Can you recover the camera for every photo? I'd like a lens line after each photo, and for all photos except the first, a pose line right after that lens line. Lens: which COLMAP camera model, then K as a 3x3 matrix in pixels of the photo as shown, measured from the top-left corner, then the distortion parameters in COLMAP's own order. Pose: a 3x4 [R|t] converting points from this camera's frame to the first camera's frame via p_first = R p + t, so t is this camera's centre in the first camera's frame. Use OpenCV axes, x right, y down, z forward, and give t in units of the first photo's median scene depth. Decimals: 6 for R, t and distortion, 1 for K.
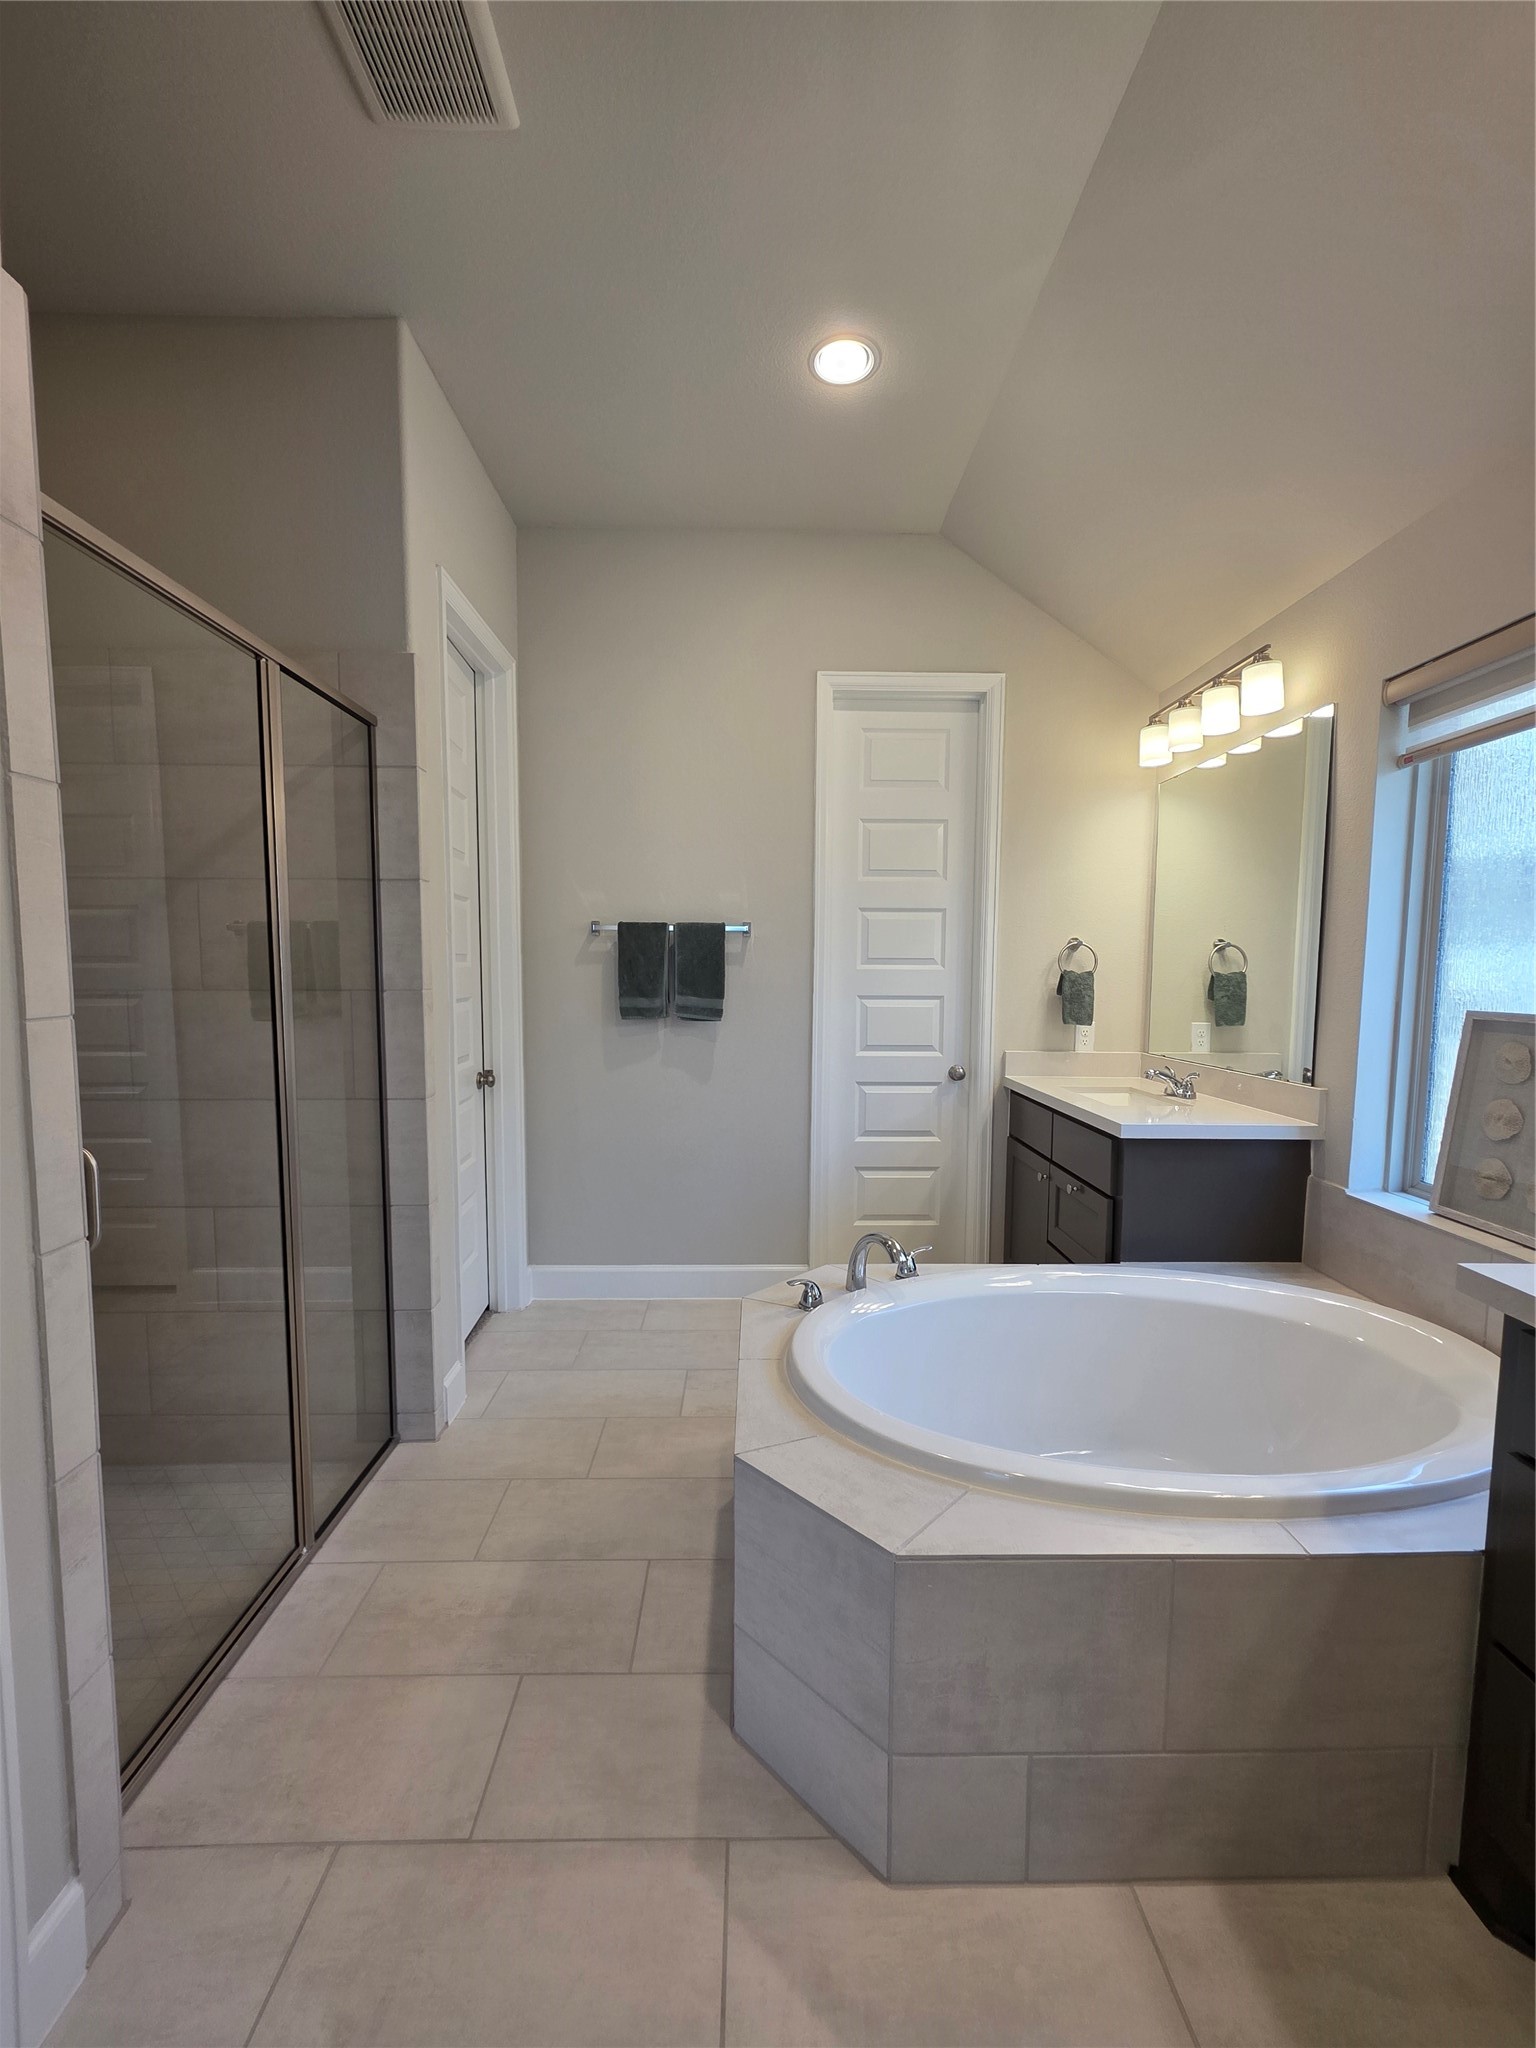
lens RADIAL K [[818.5, 0, 766.0], [0, 818.5, 1030.9], [0, 0, 1]] dist [0.000356, -0.000003]
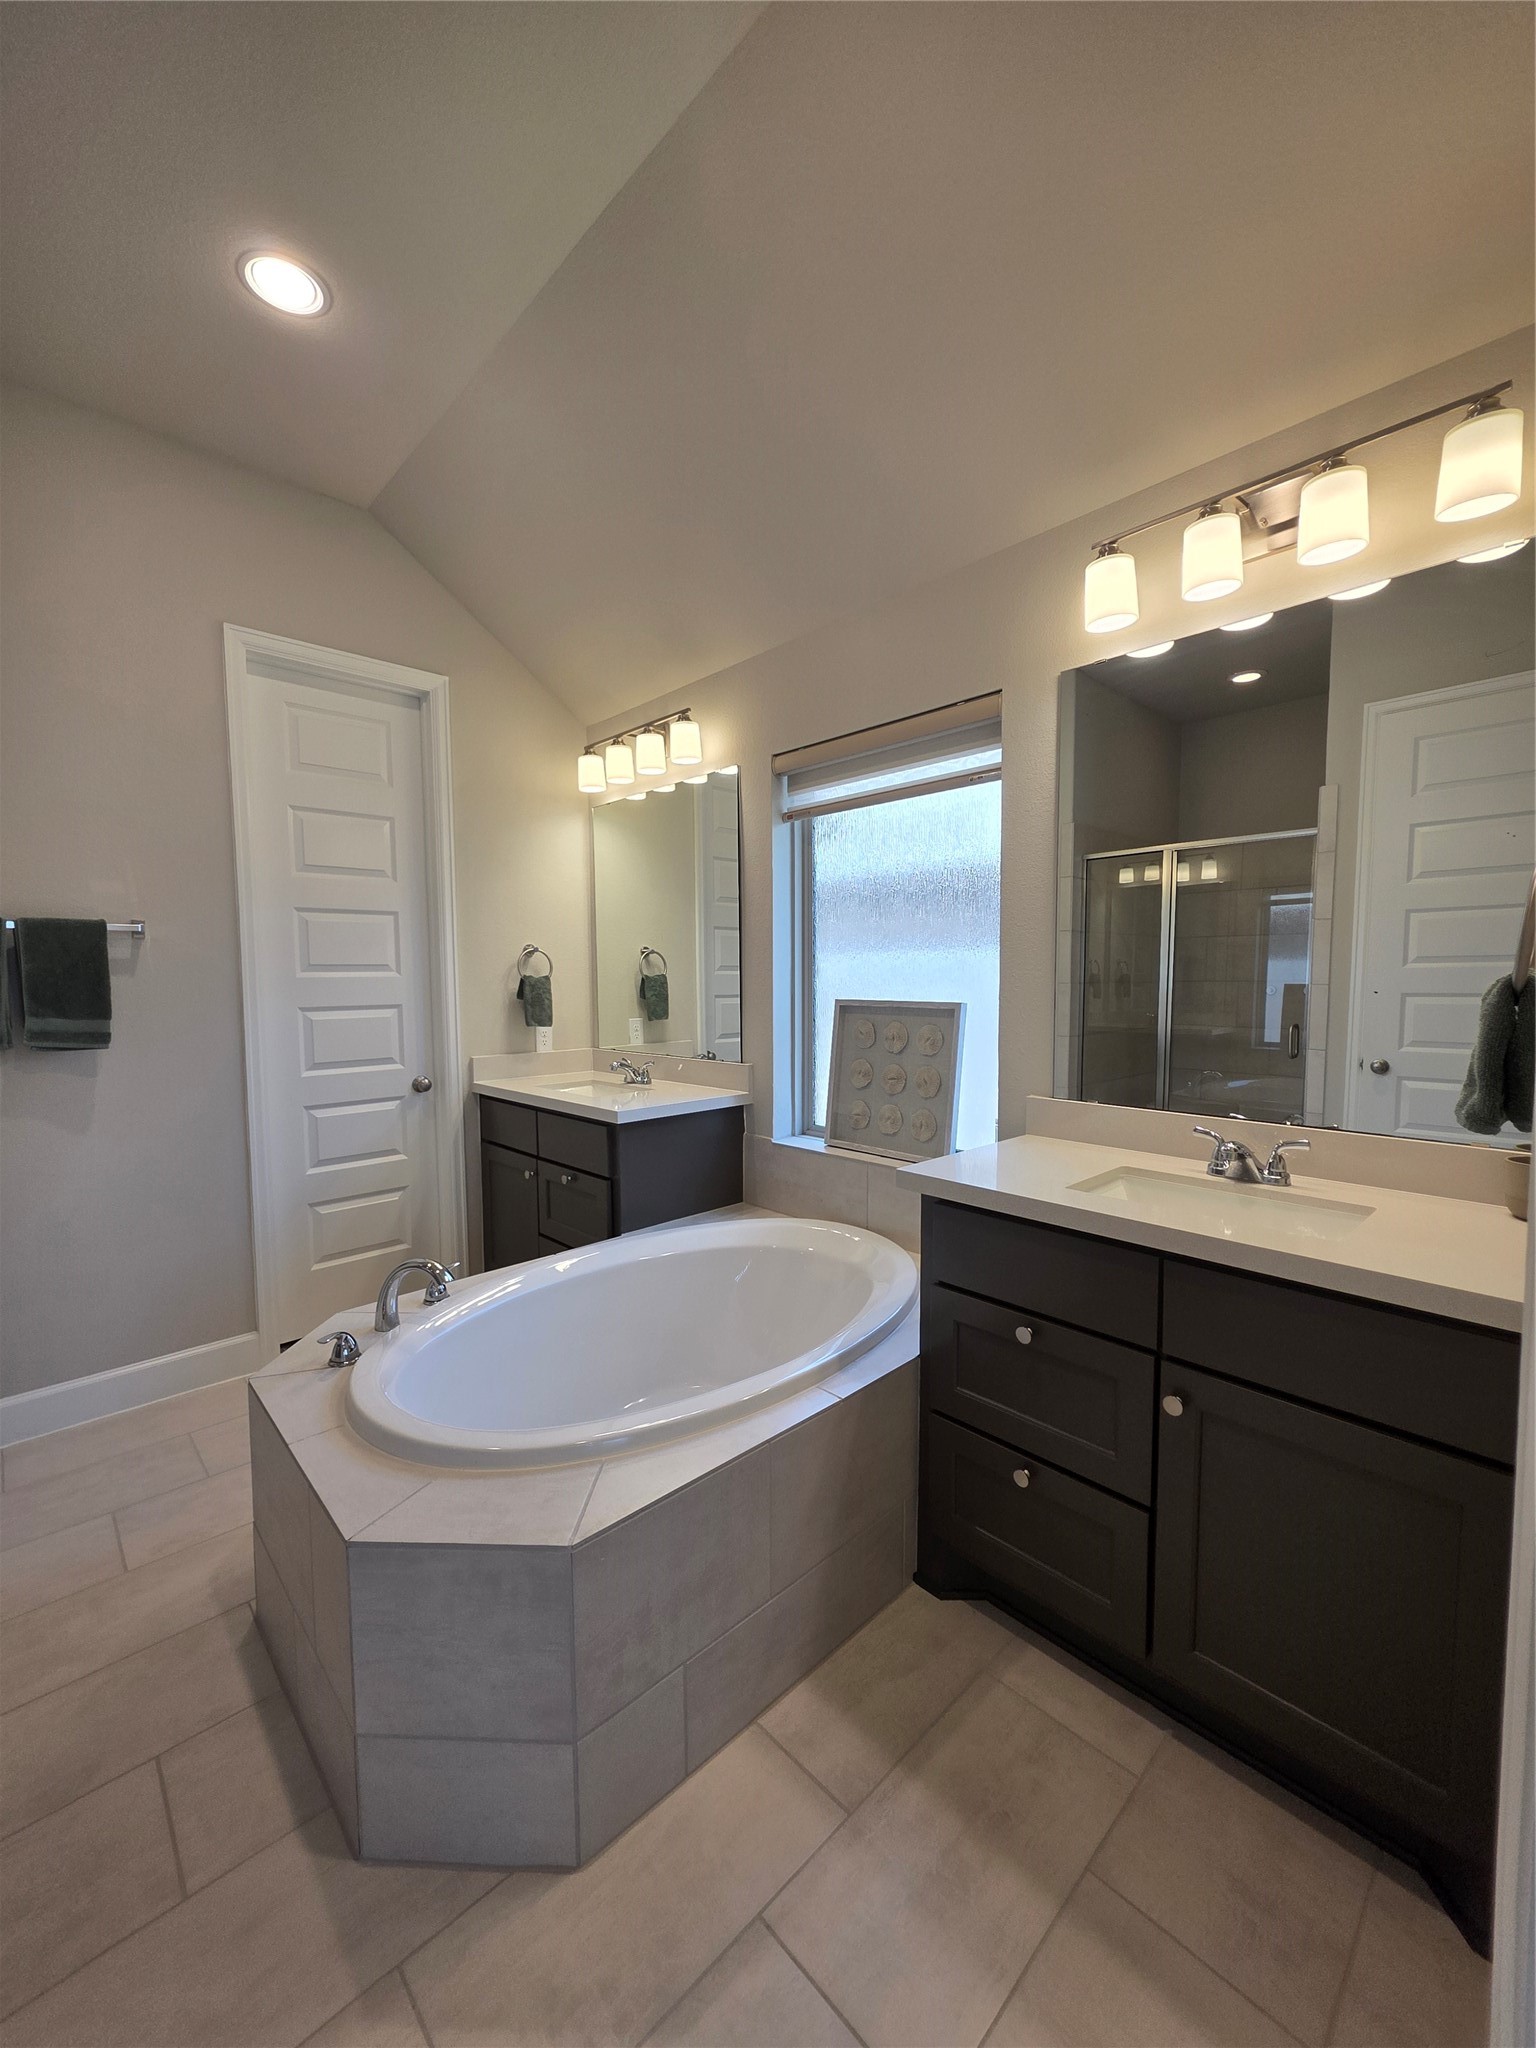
lens RADIAL K [[820.0, 0, 767.9], [0, 820.0, 1028.9], [0, 0, 1]] dist [0.000857, 0.000017]
pose [[0.736318, -0.058874, 0.674070, -0.149552], [0.064168, 0.997793, 0.017056, -0.004740], [-0.673587, 0.030695, 0.738471, 0.024554]]
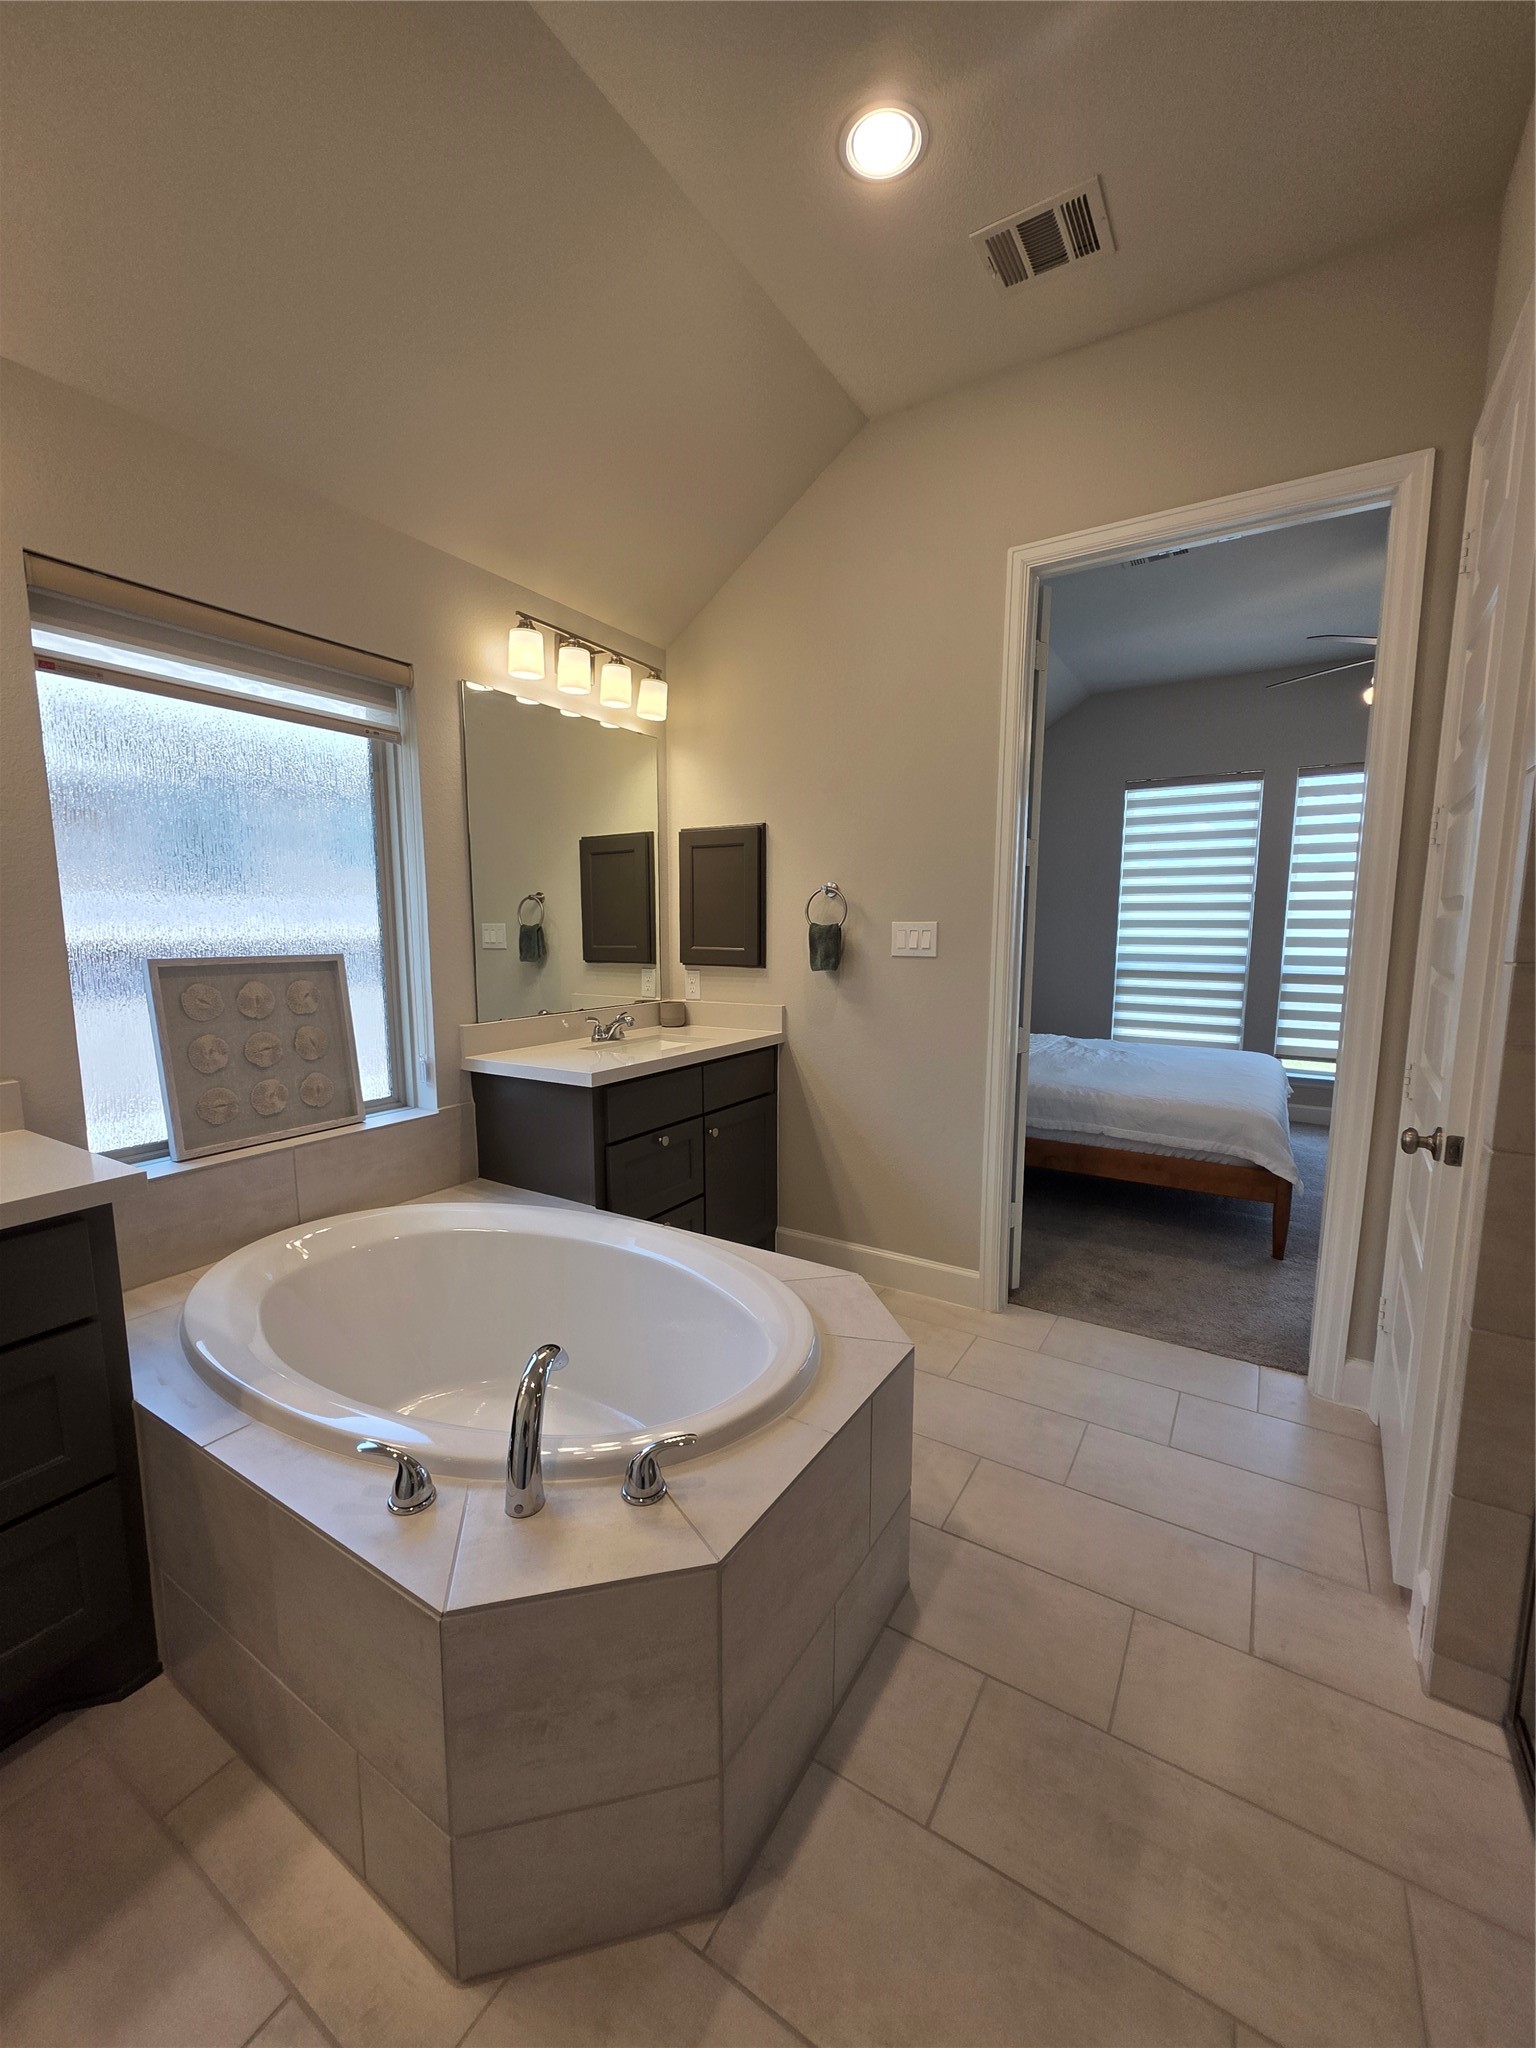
lens RADIAL K [[818.5, 0, 766.0], [0, 818.5, 1030.9], [0, 0, 1]] dist [0.000356, -0.000003]
pose [[-0.839343, -0.077556, 0.538041, -0.255000], [0.036999, 0.979325, 0.198882, -0.087147], [-0.542342, 0.186837, -0.819120, 1.123701]]
